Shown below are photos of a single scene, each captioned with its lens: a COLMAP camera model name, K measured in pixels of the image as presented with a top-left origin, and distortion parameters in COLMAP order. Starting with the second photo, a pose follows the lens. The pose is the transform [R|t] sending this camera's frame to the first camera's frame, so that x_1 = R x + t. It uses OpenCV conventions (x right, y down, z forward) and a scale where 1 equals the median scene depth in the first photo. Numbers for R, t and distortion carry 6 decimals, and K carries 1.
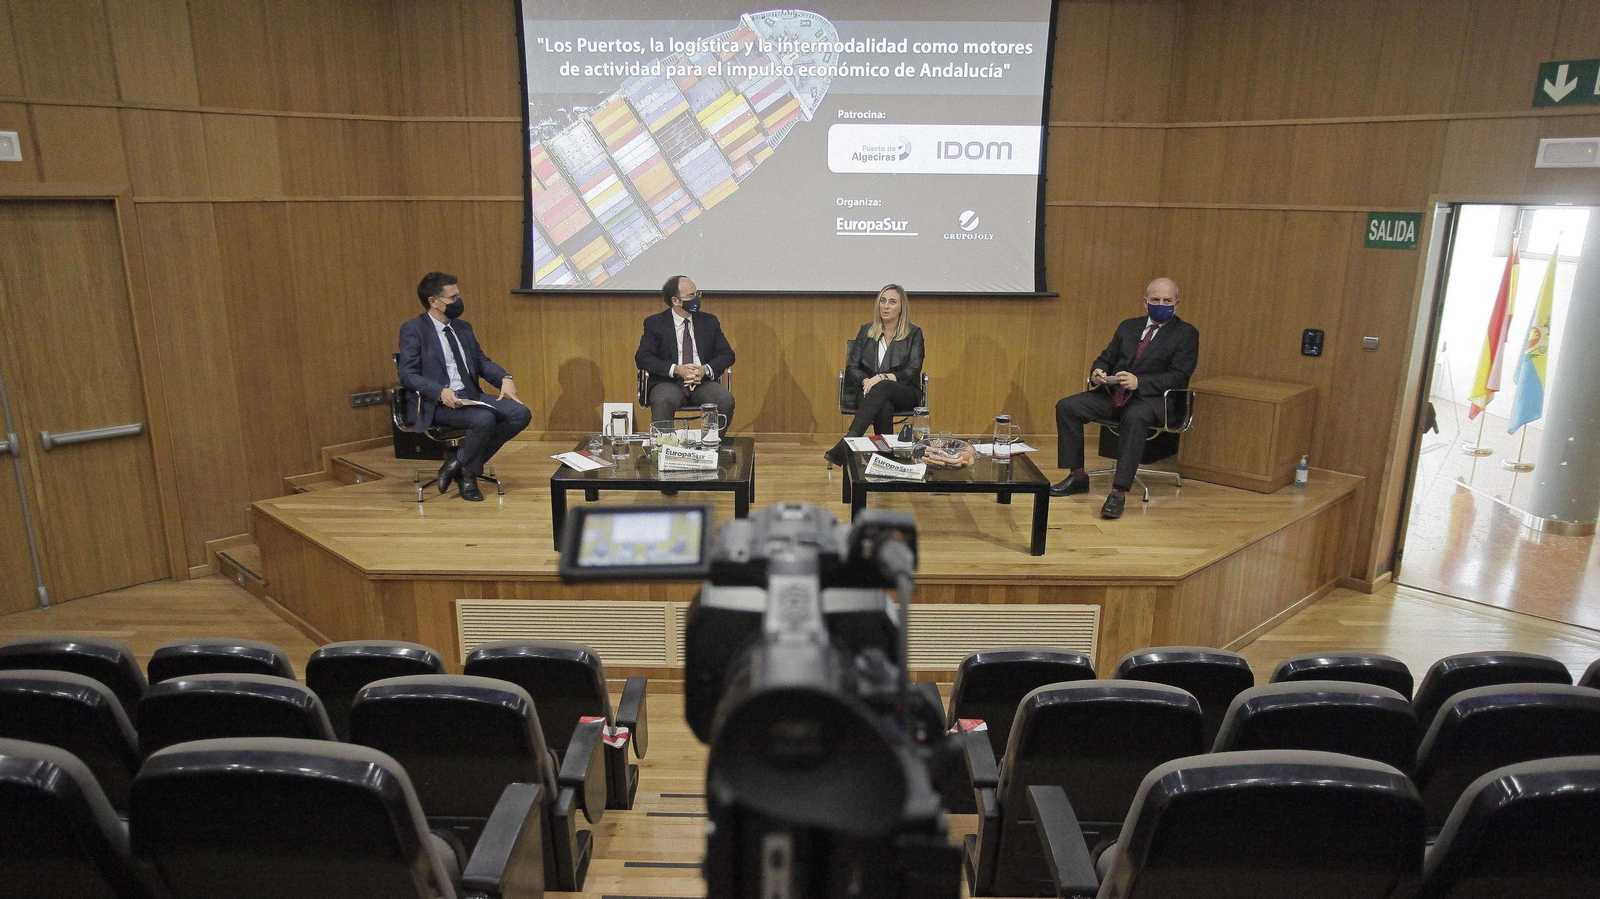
lens RADIAL K [[1130.3, 0, 784.5], [0, 1130.3, 468.1], [0, 0, 1]] dist [0.000899, 0.002374]
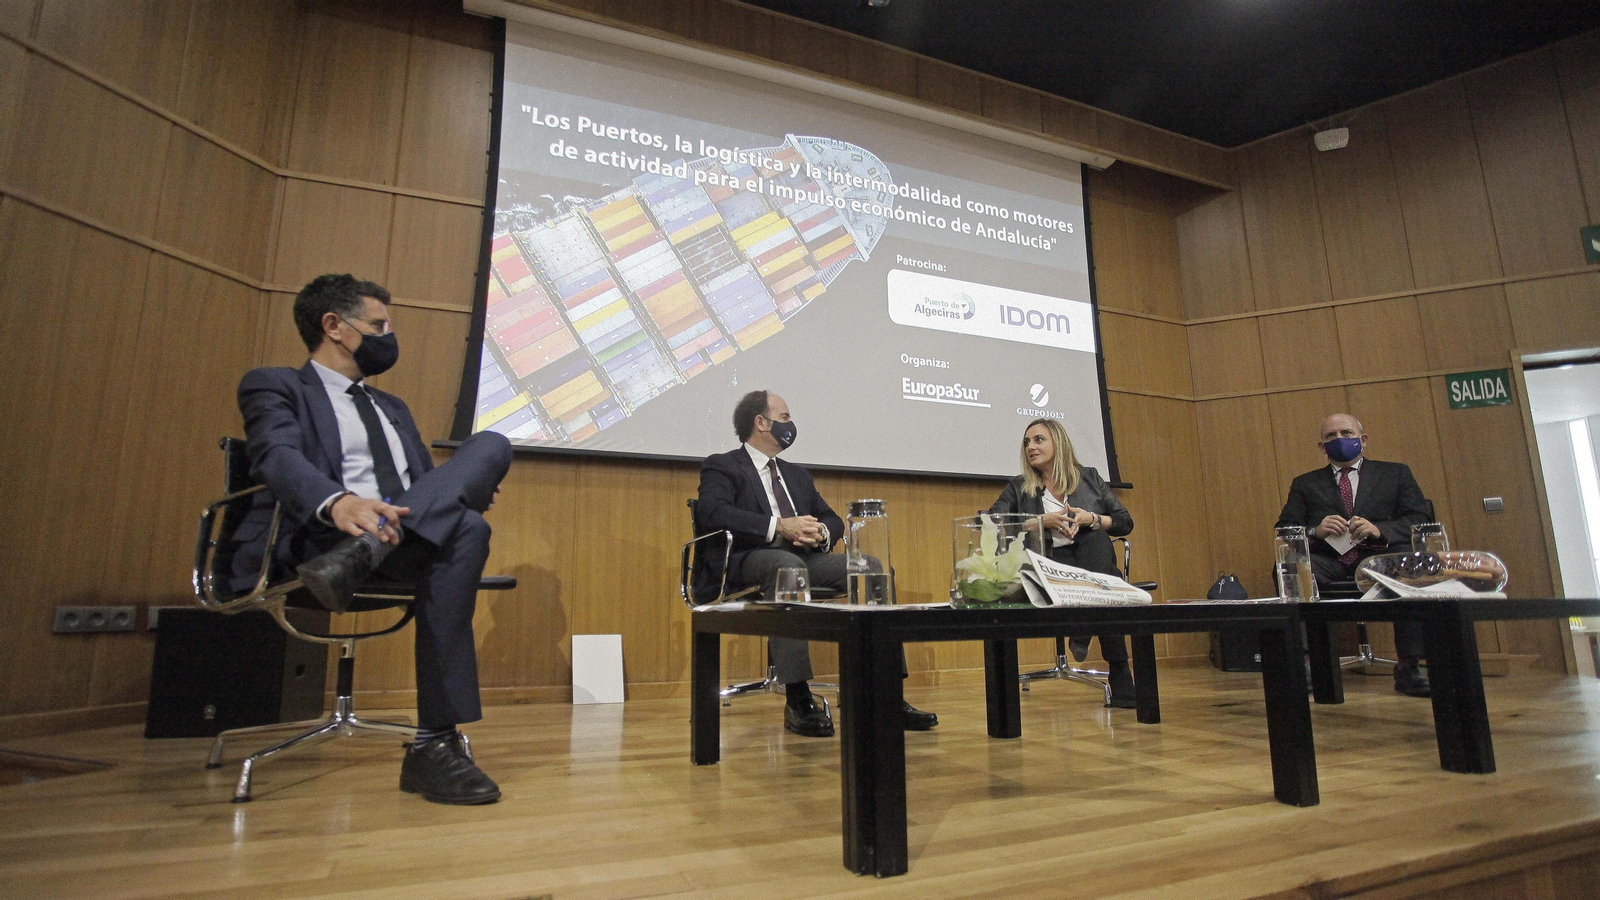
lens RADIAL K [[752.7, 0, 764.4], [0, 752.7, 484.1], [0, 0, 1]] dist [-0.031023, 0.001099]
pose [[0.933790, 0.049404, 0.354394, -0.228062], [0.111392, 0.901072, -0.419119, 0.052442], [-0.340041, 0.430846, 0.835909, 0.649034]]
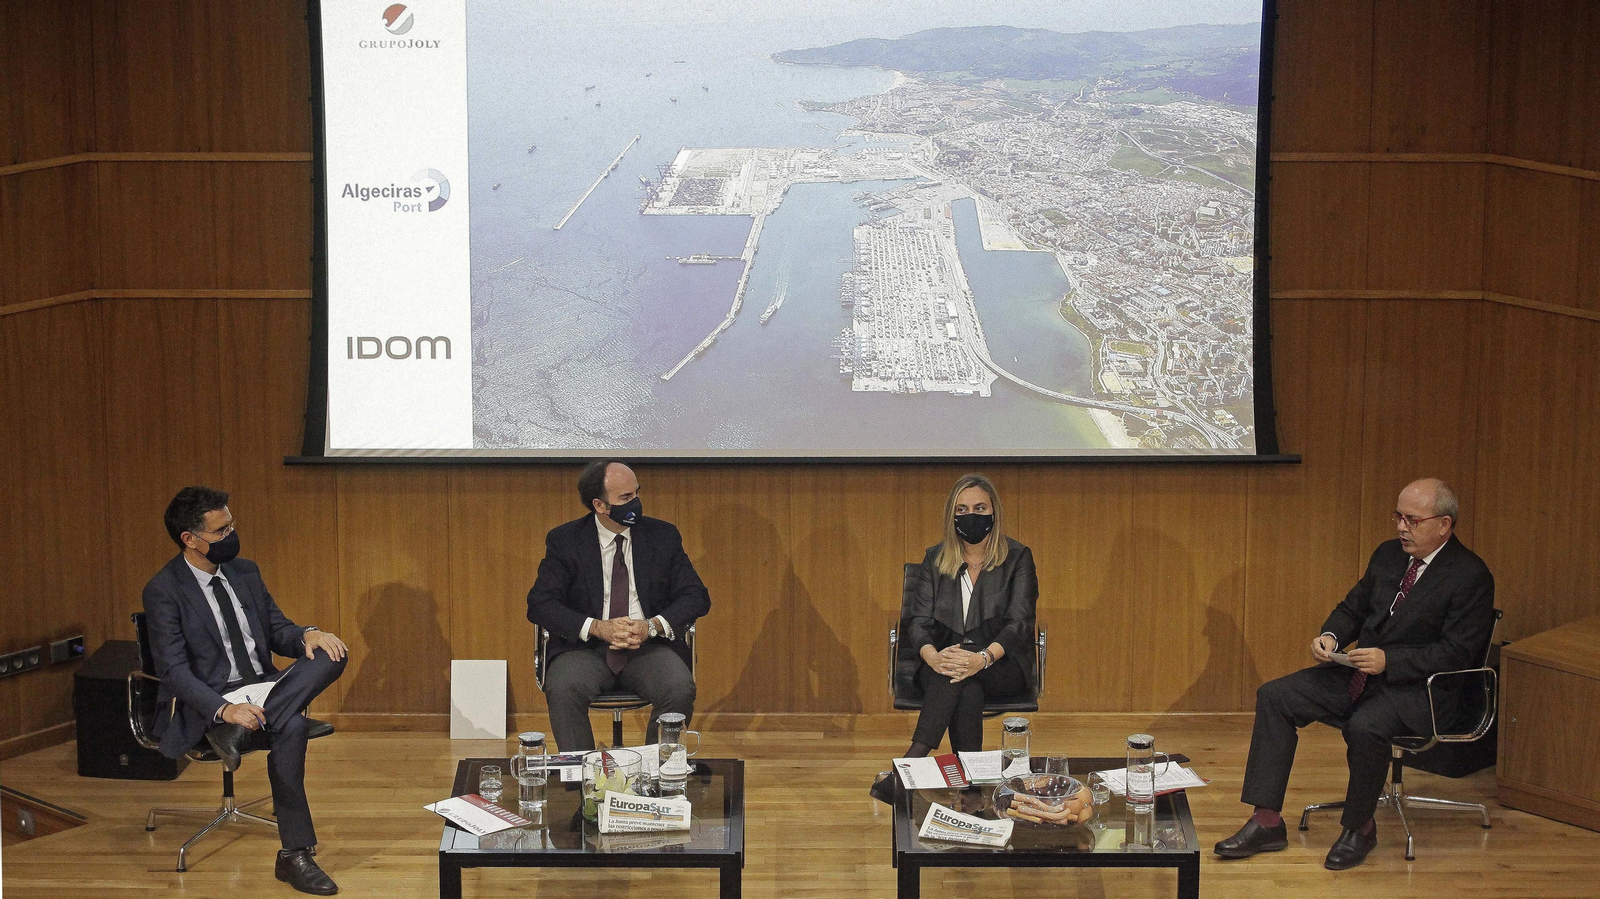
lens RADIAL K [[4638.3, 0, 800.0], [0, 4638.3, 449.5], [0, 0, 1]] dist [0.052405, -0.010414]
pose [[0.999967, -0.007916, 0.001671, 0.000107], [0.007926, 0.999950, -0.006071, -0.153887], [-0.001623, 0.006084, 0.999980, -1.272023]]
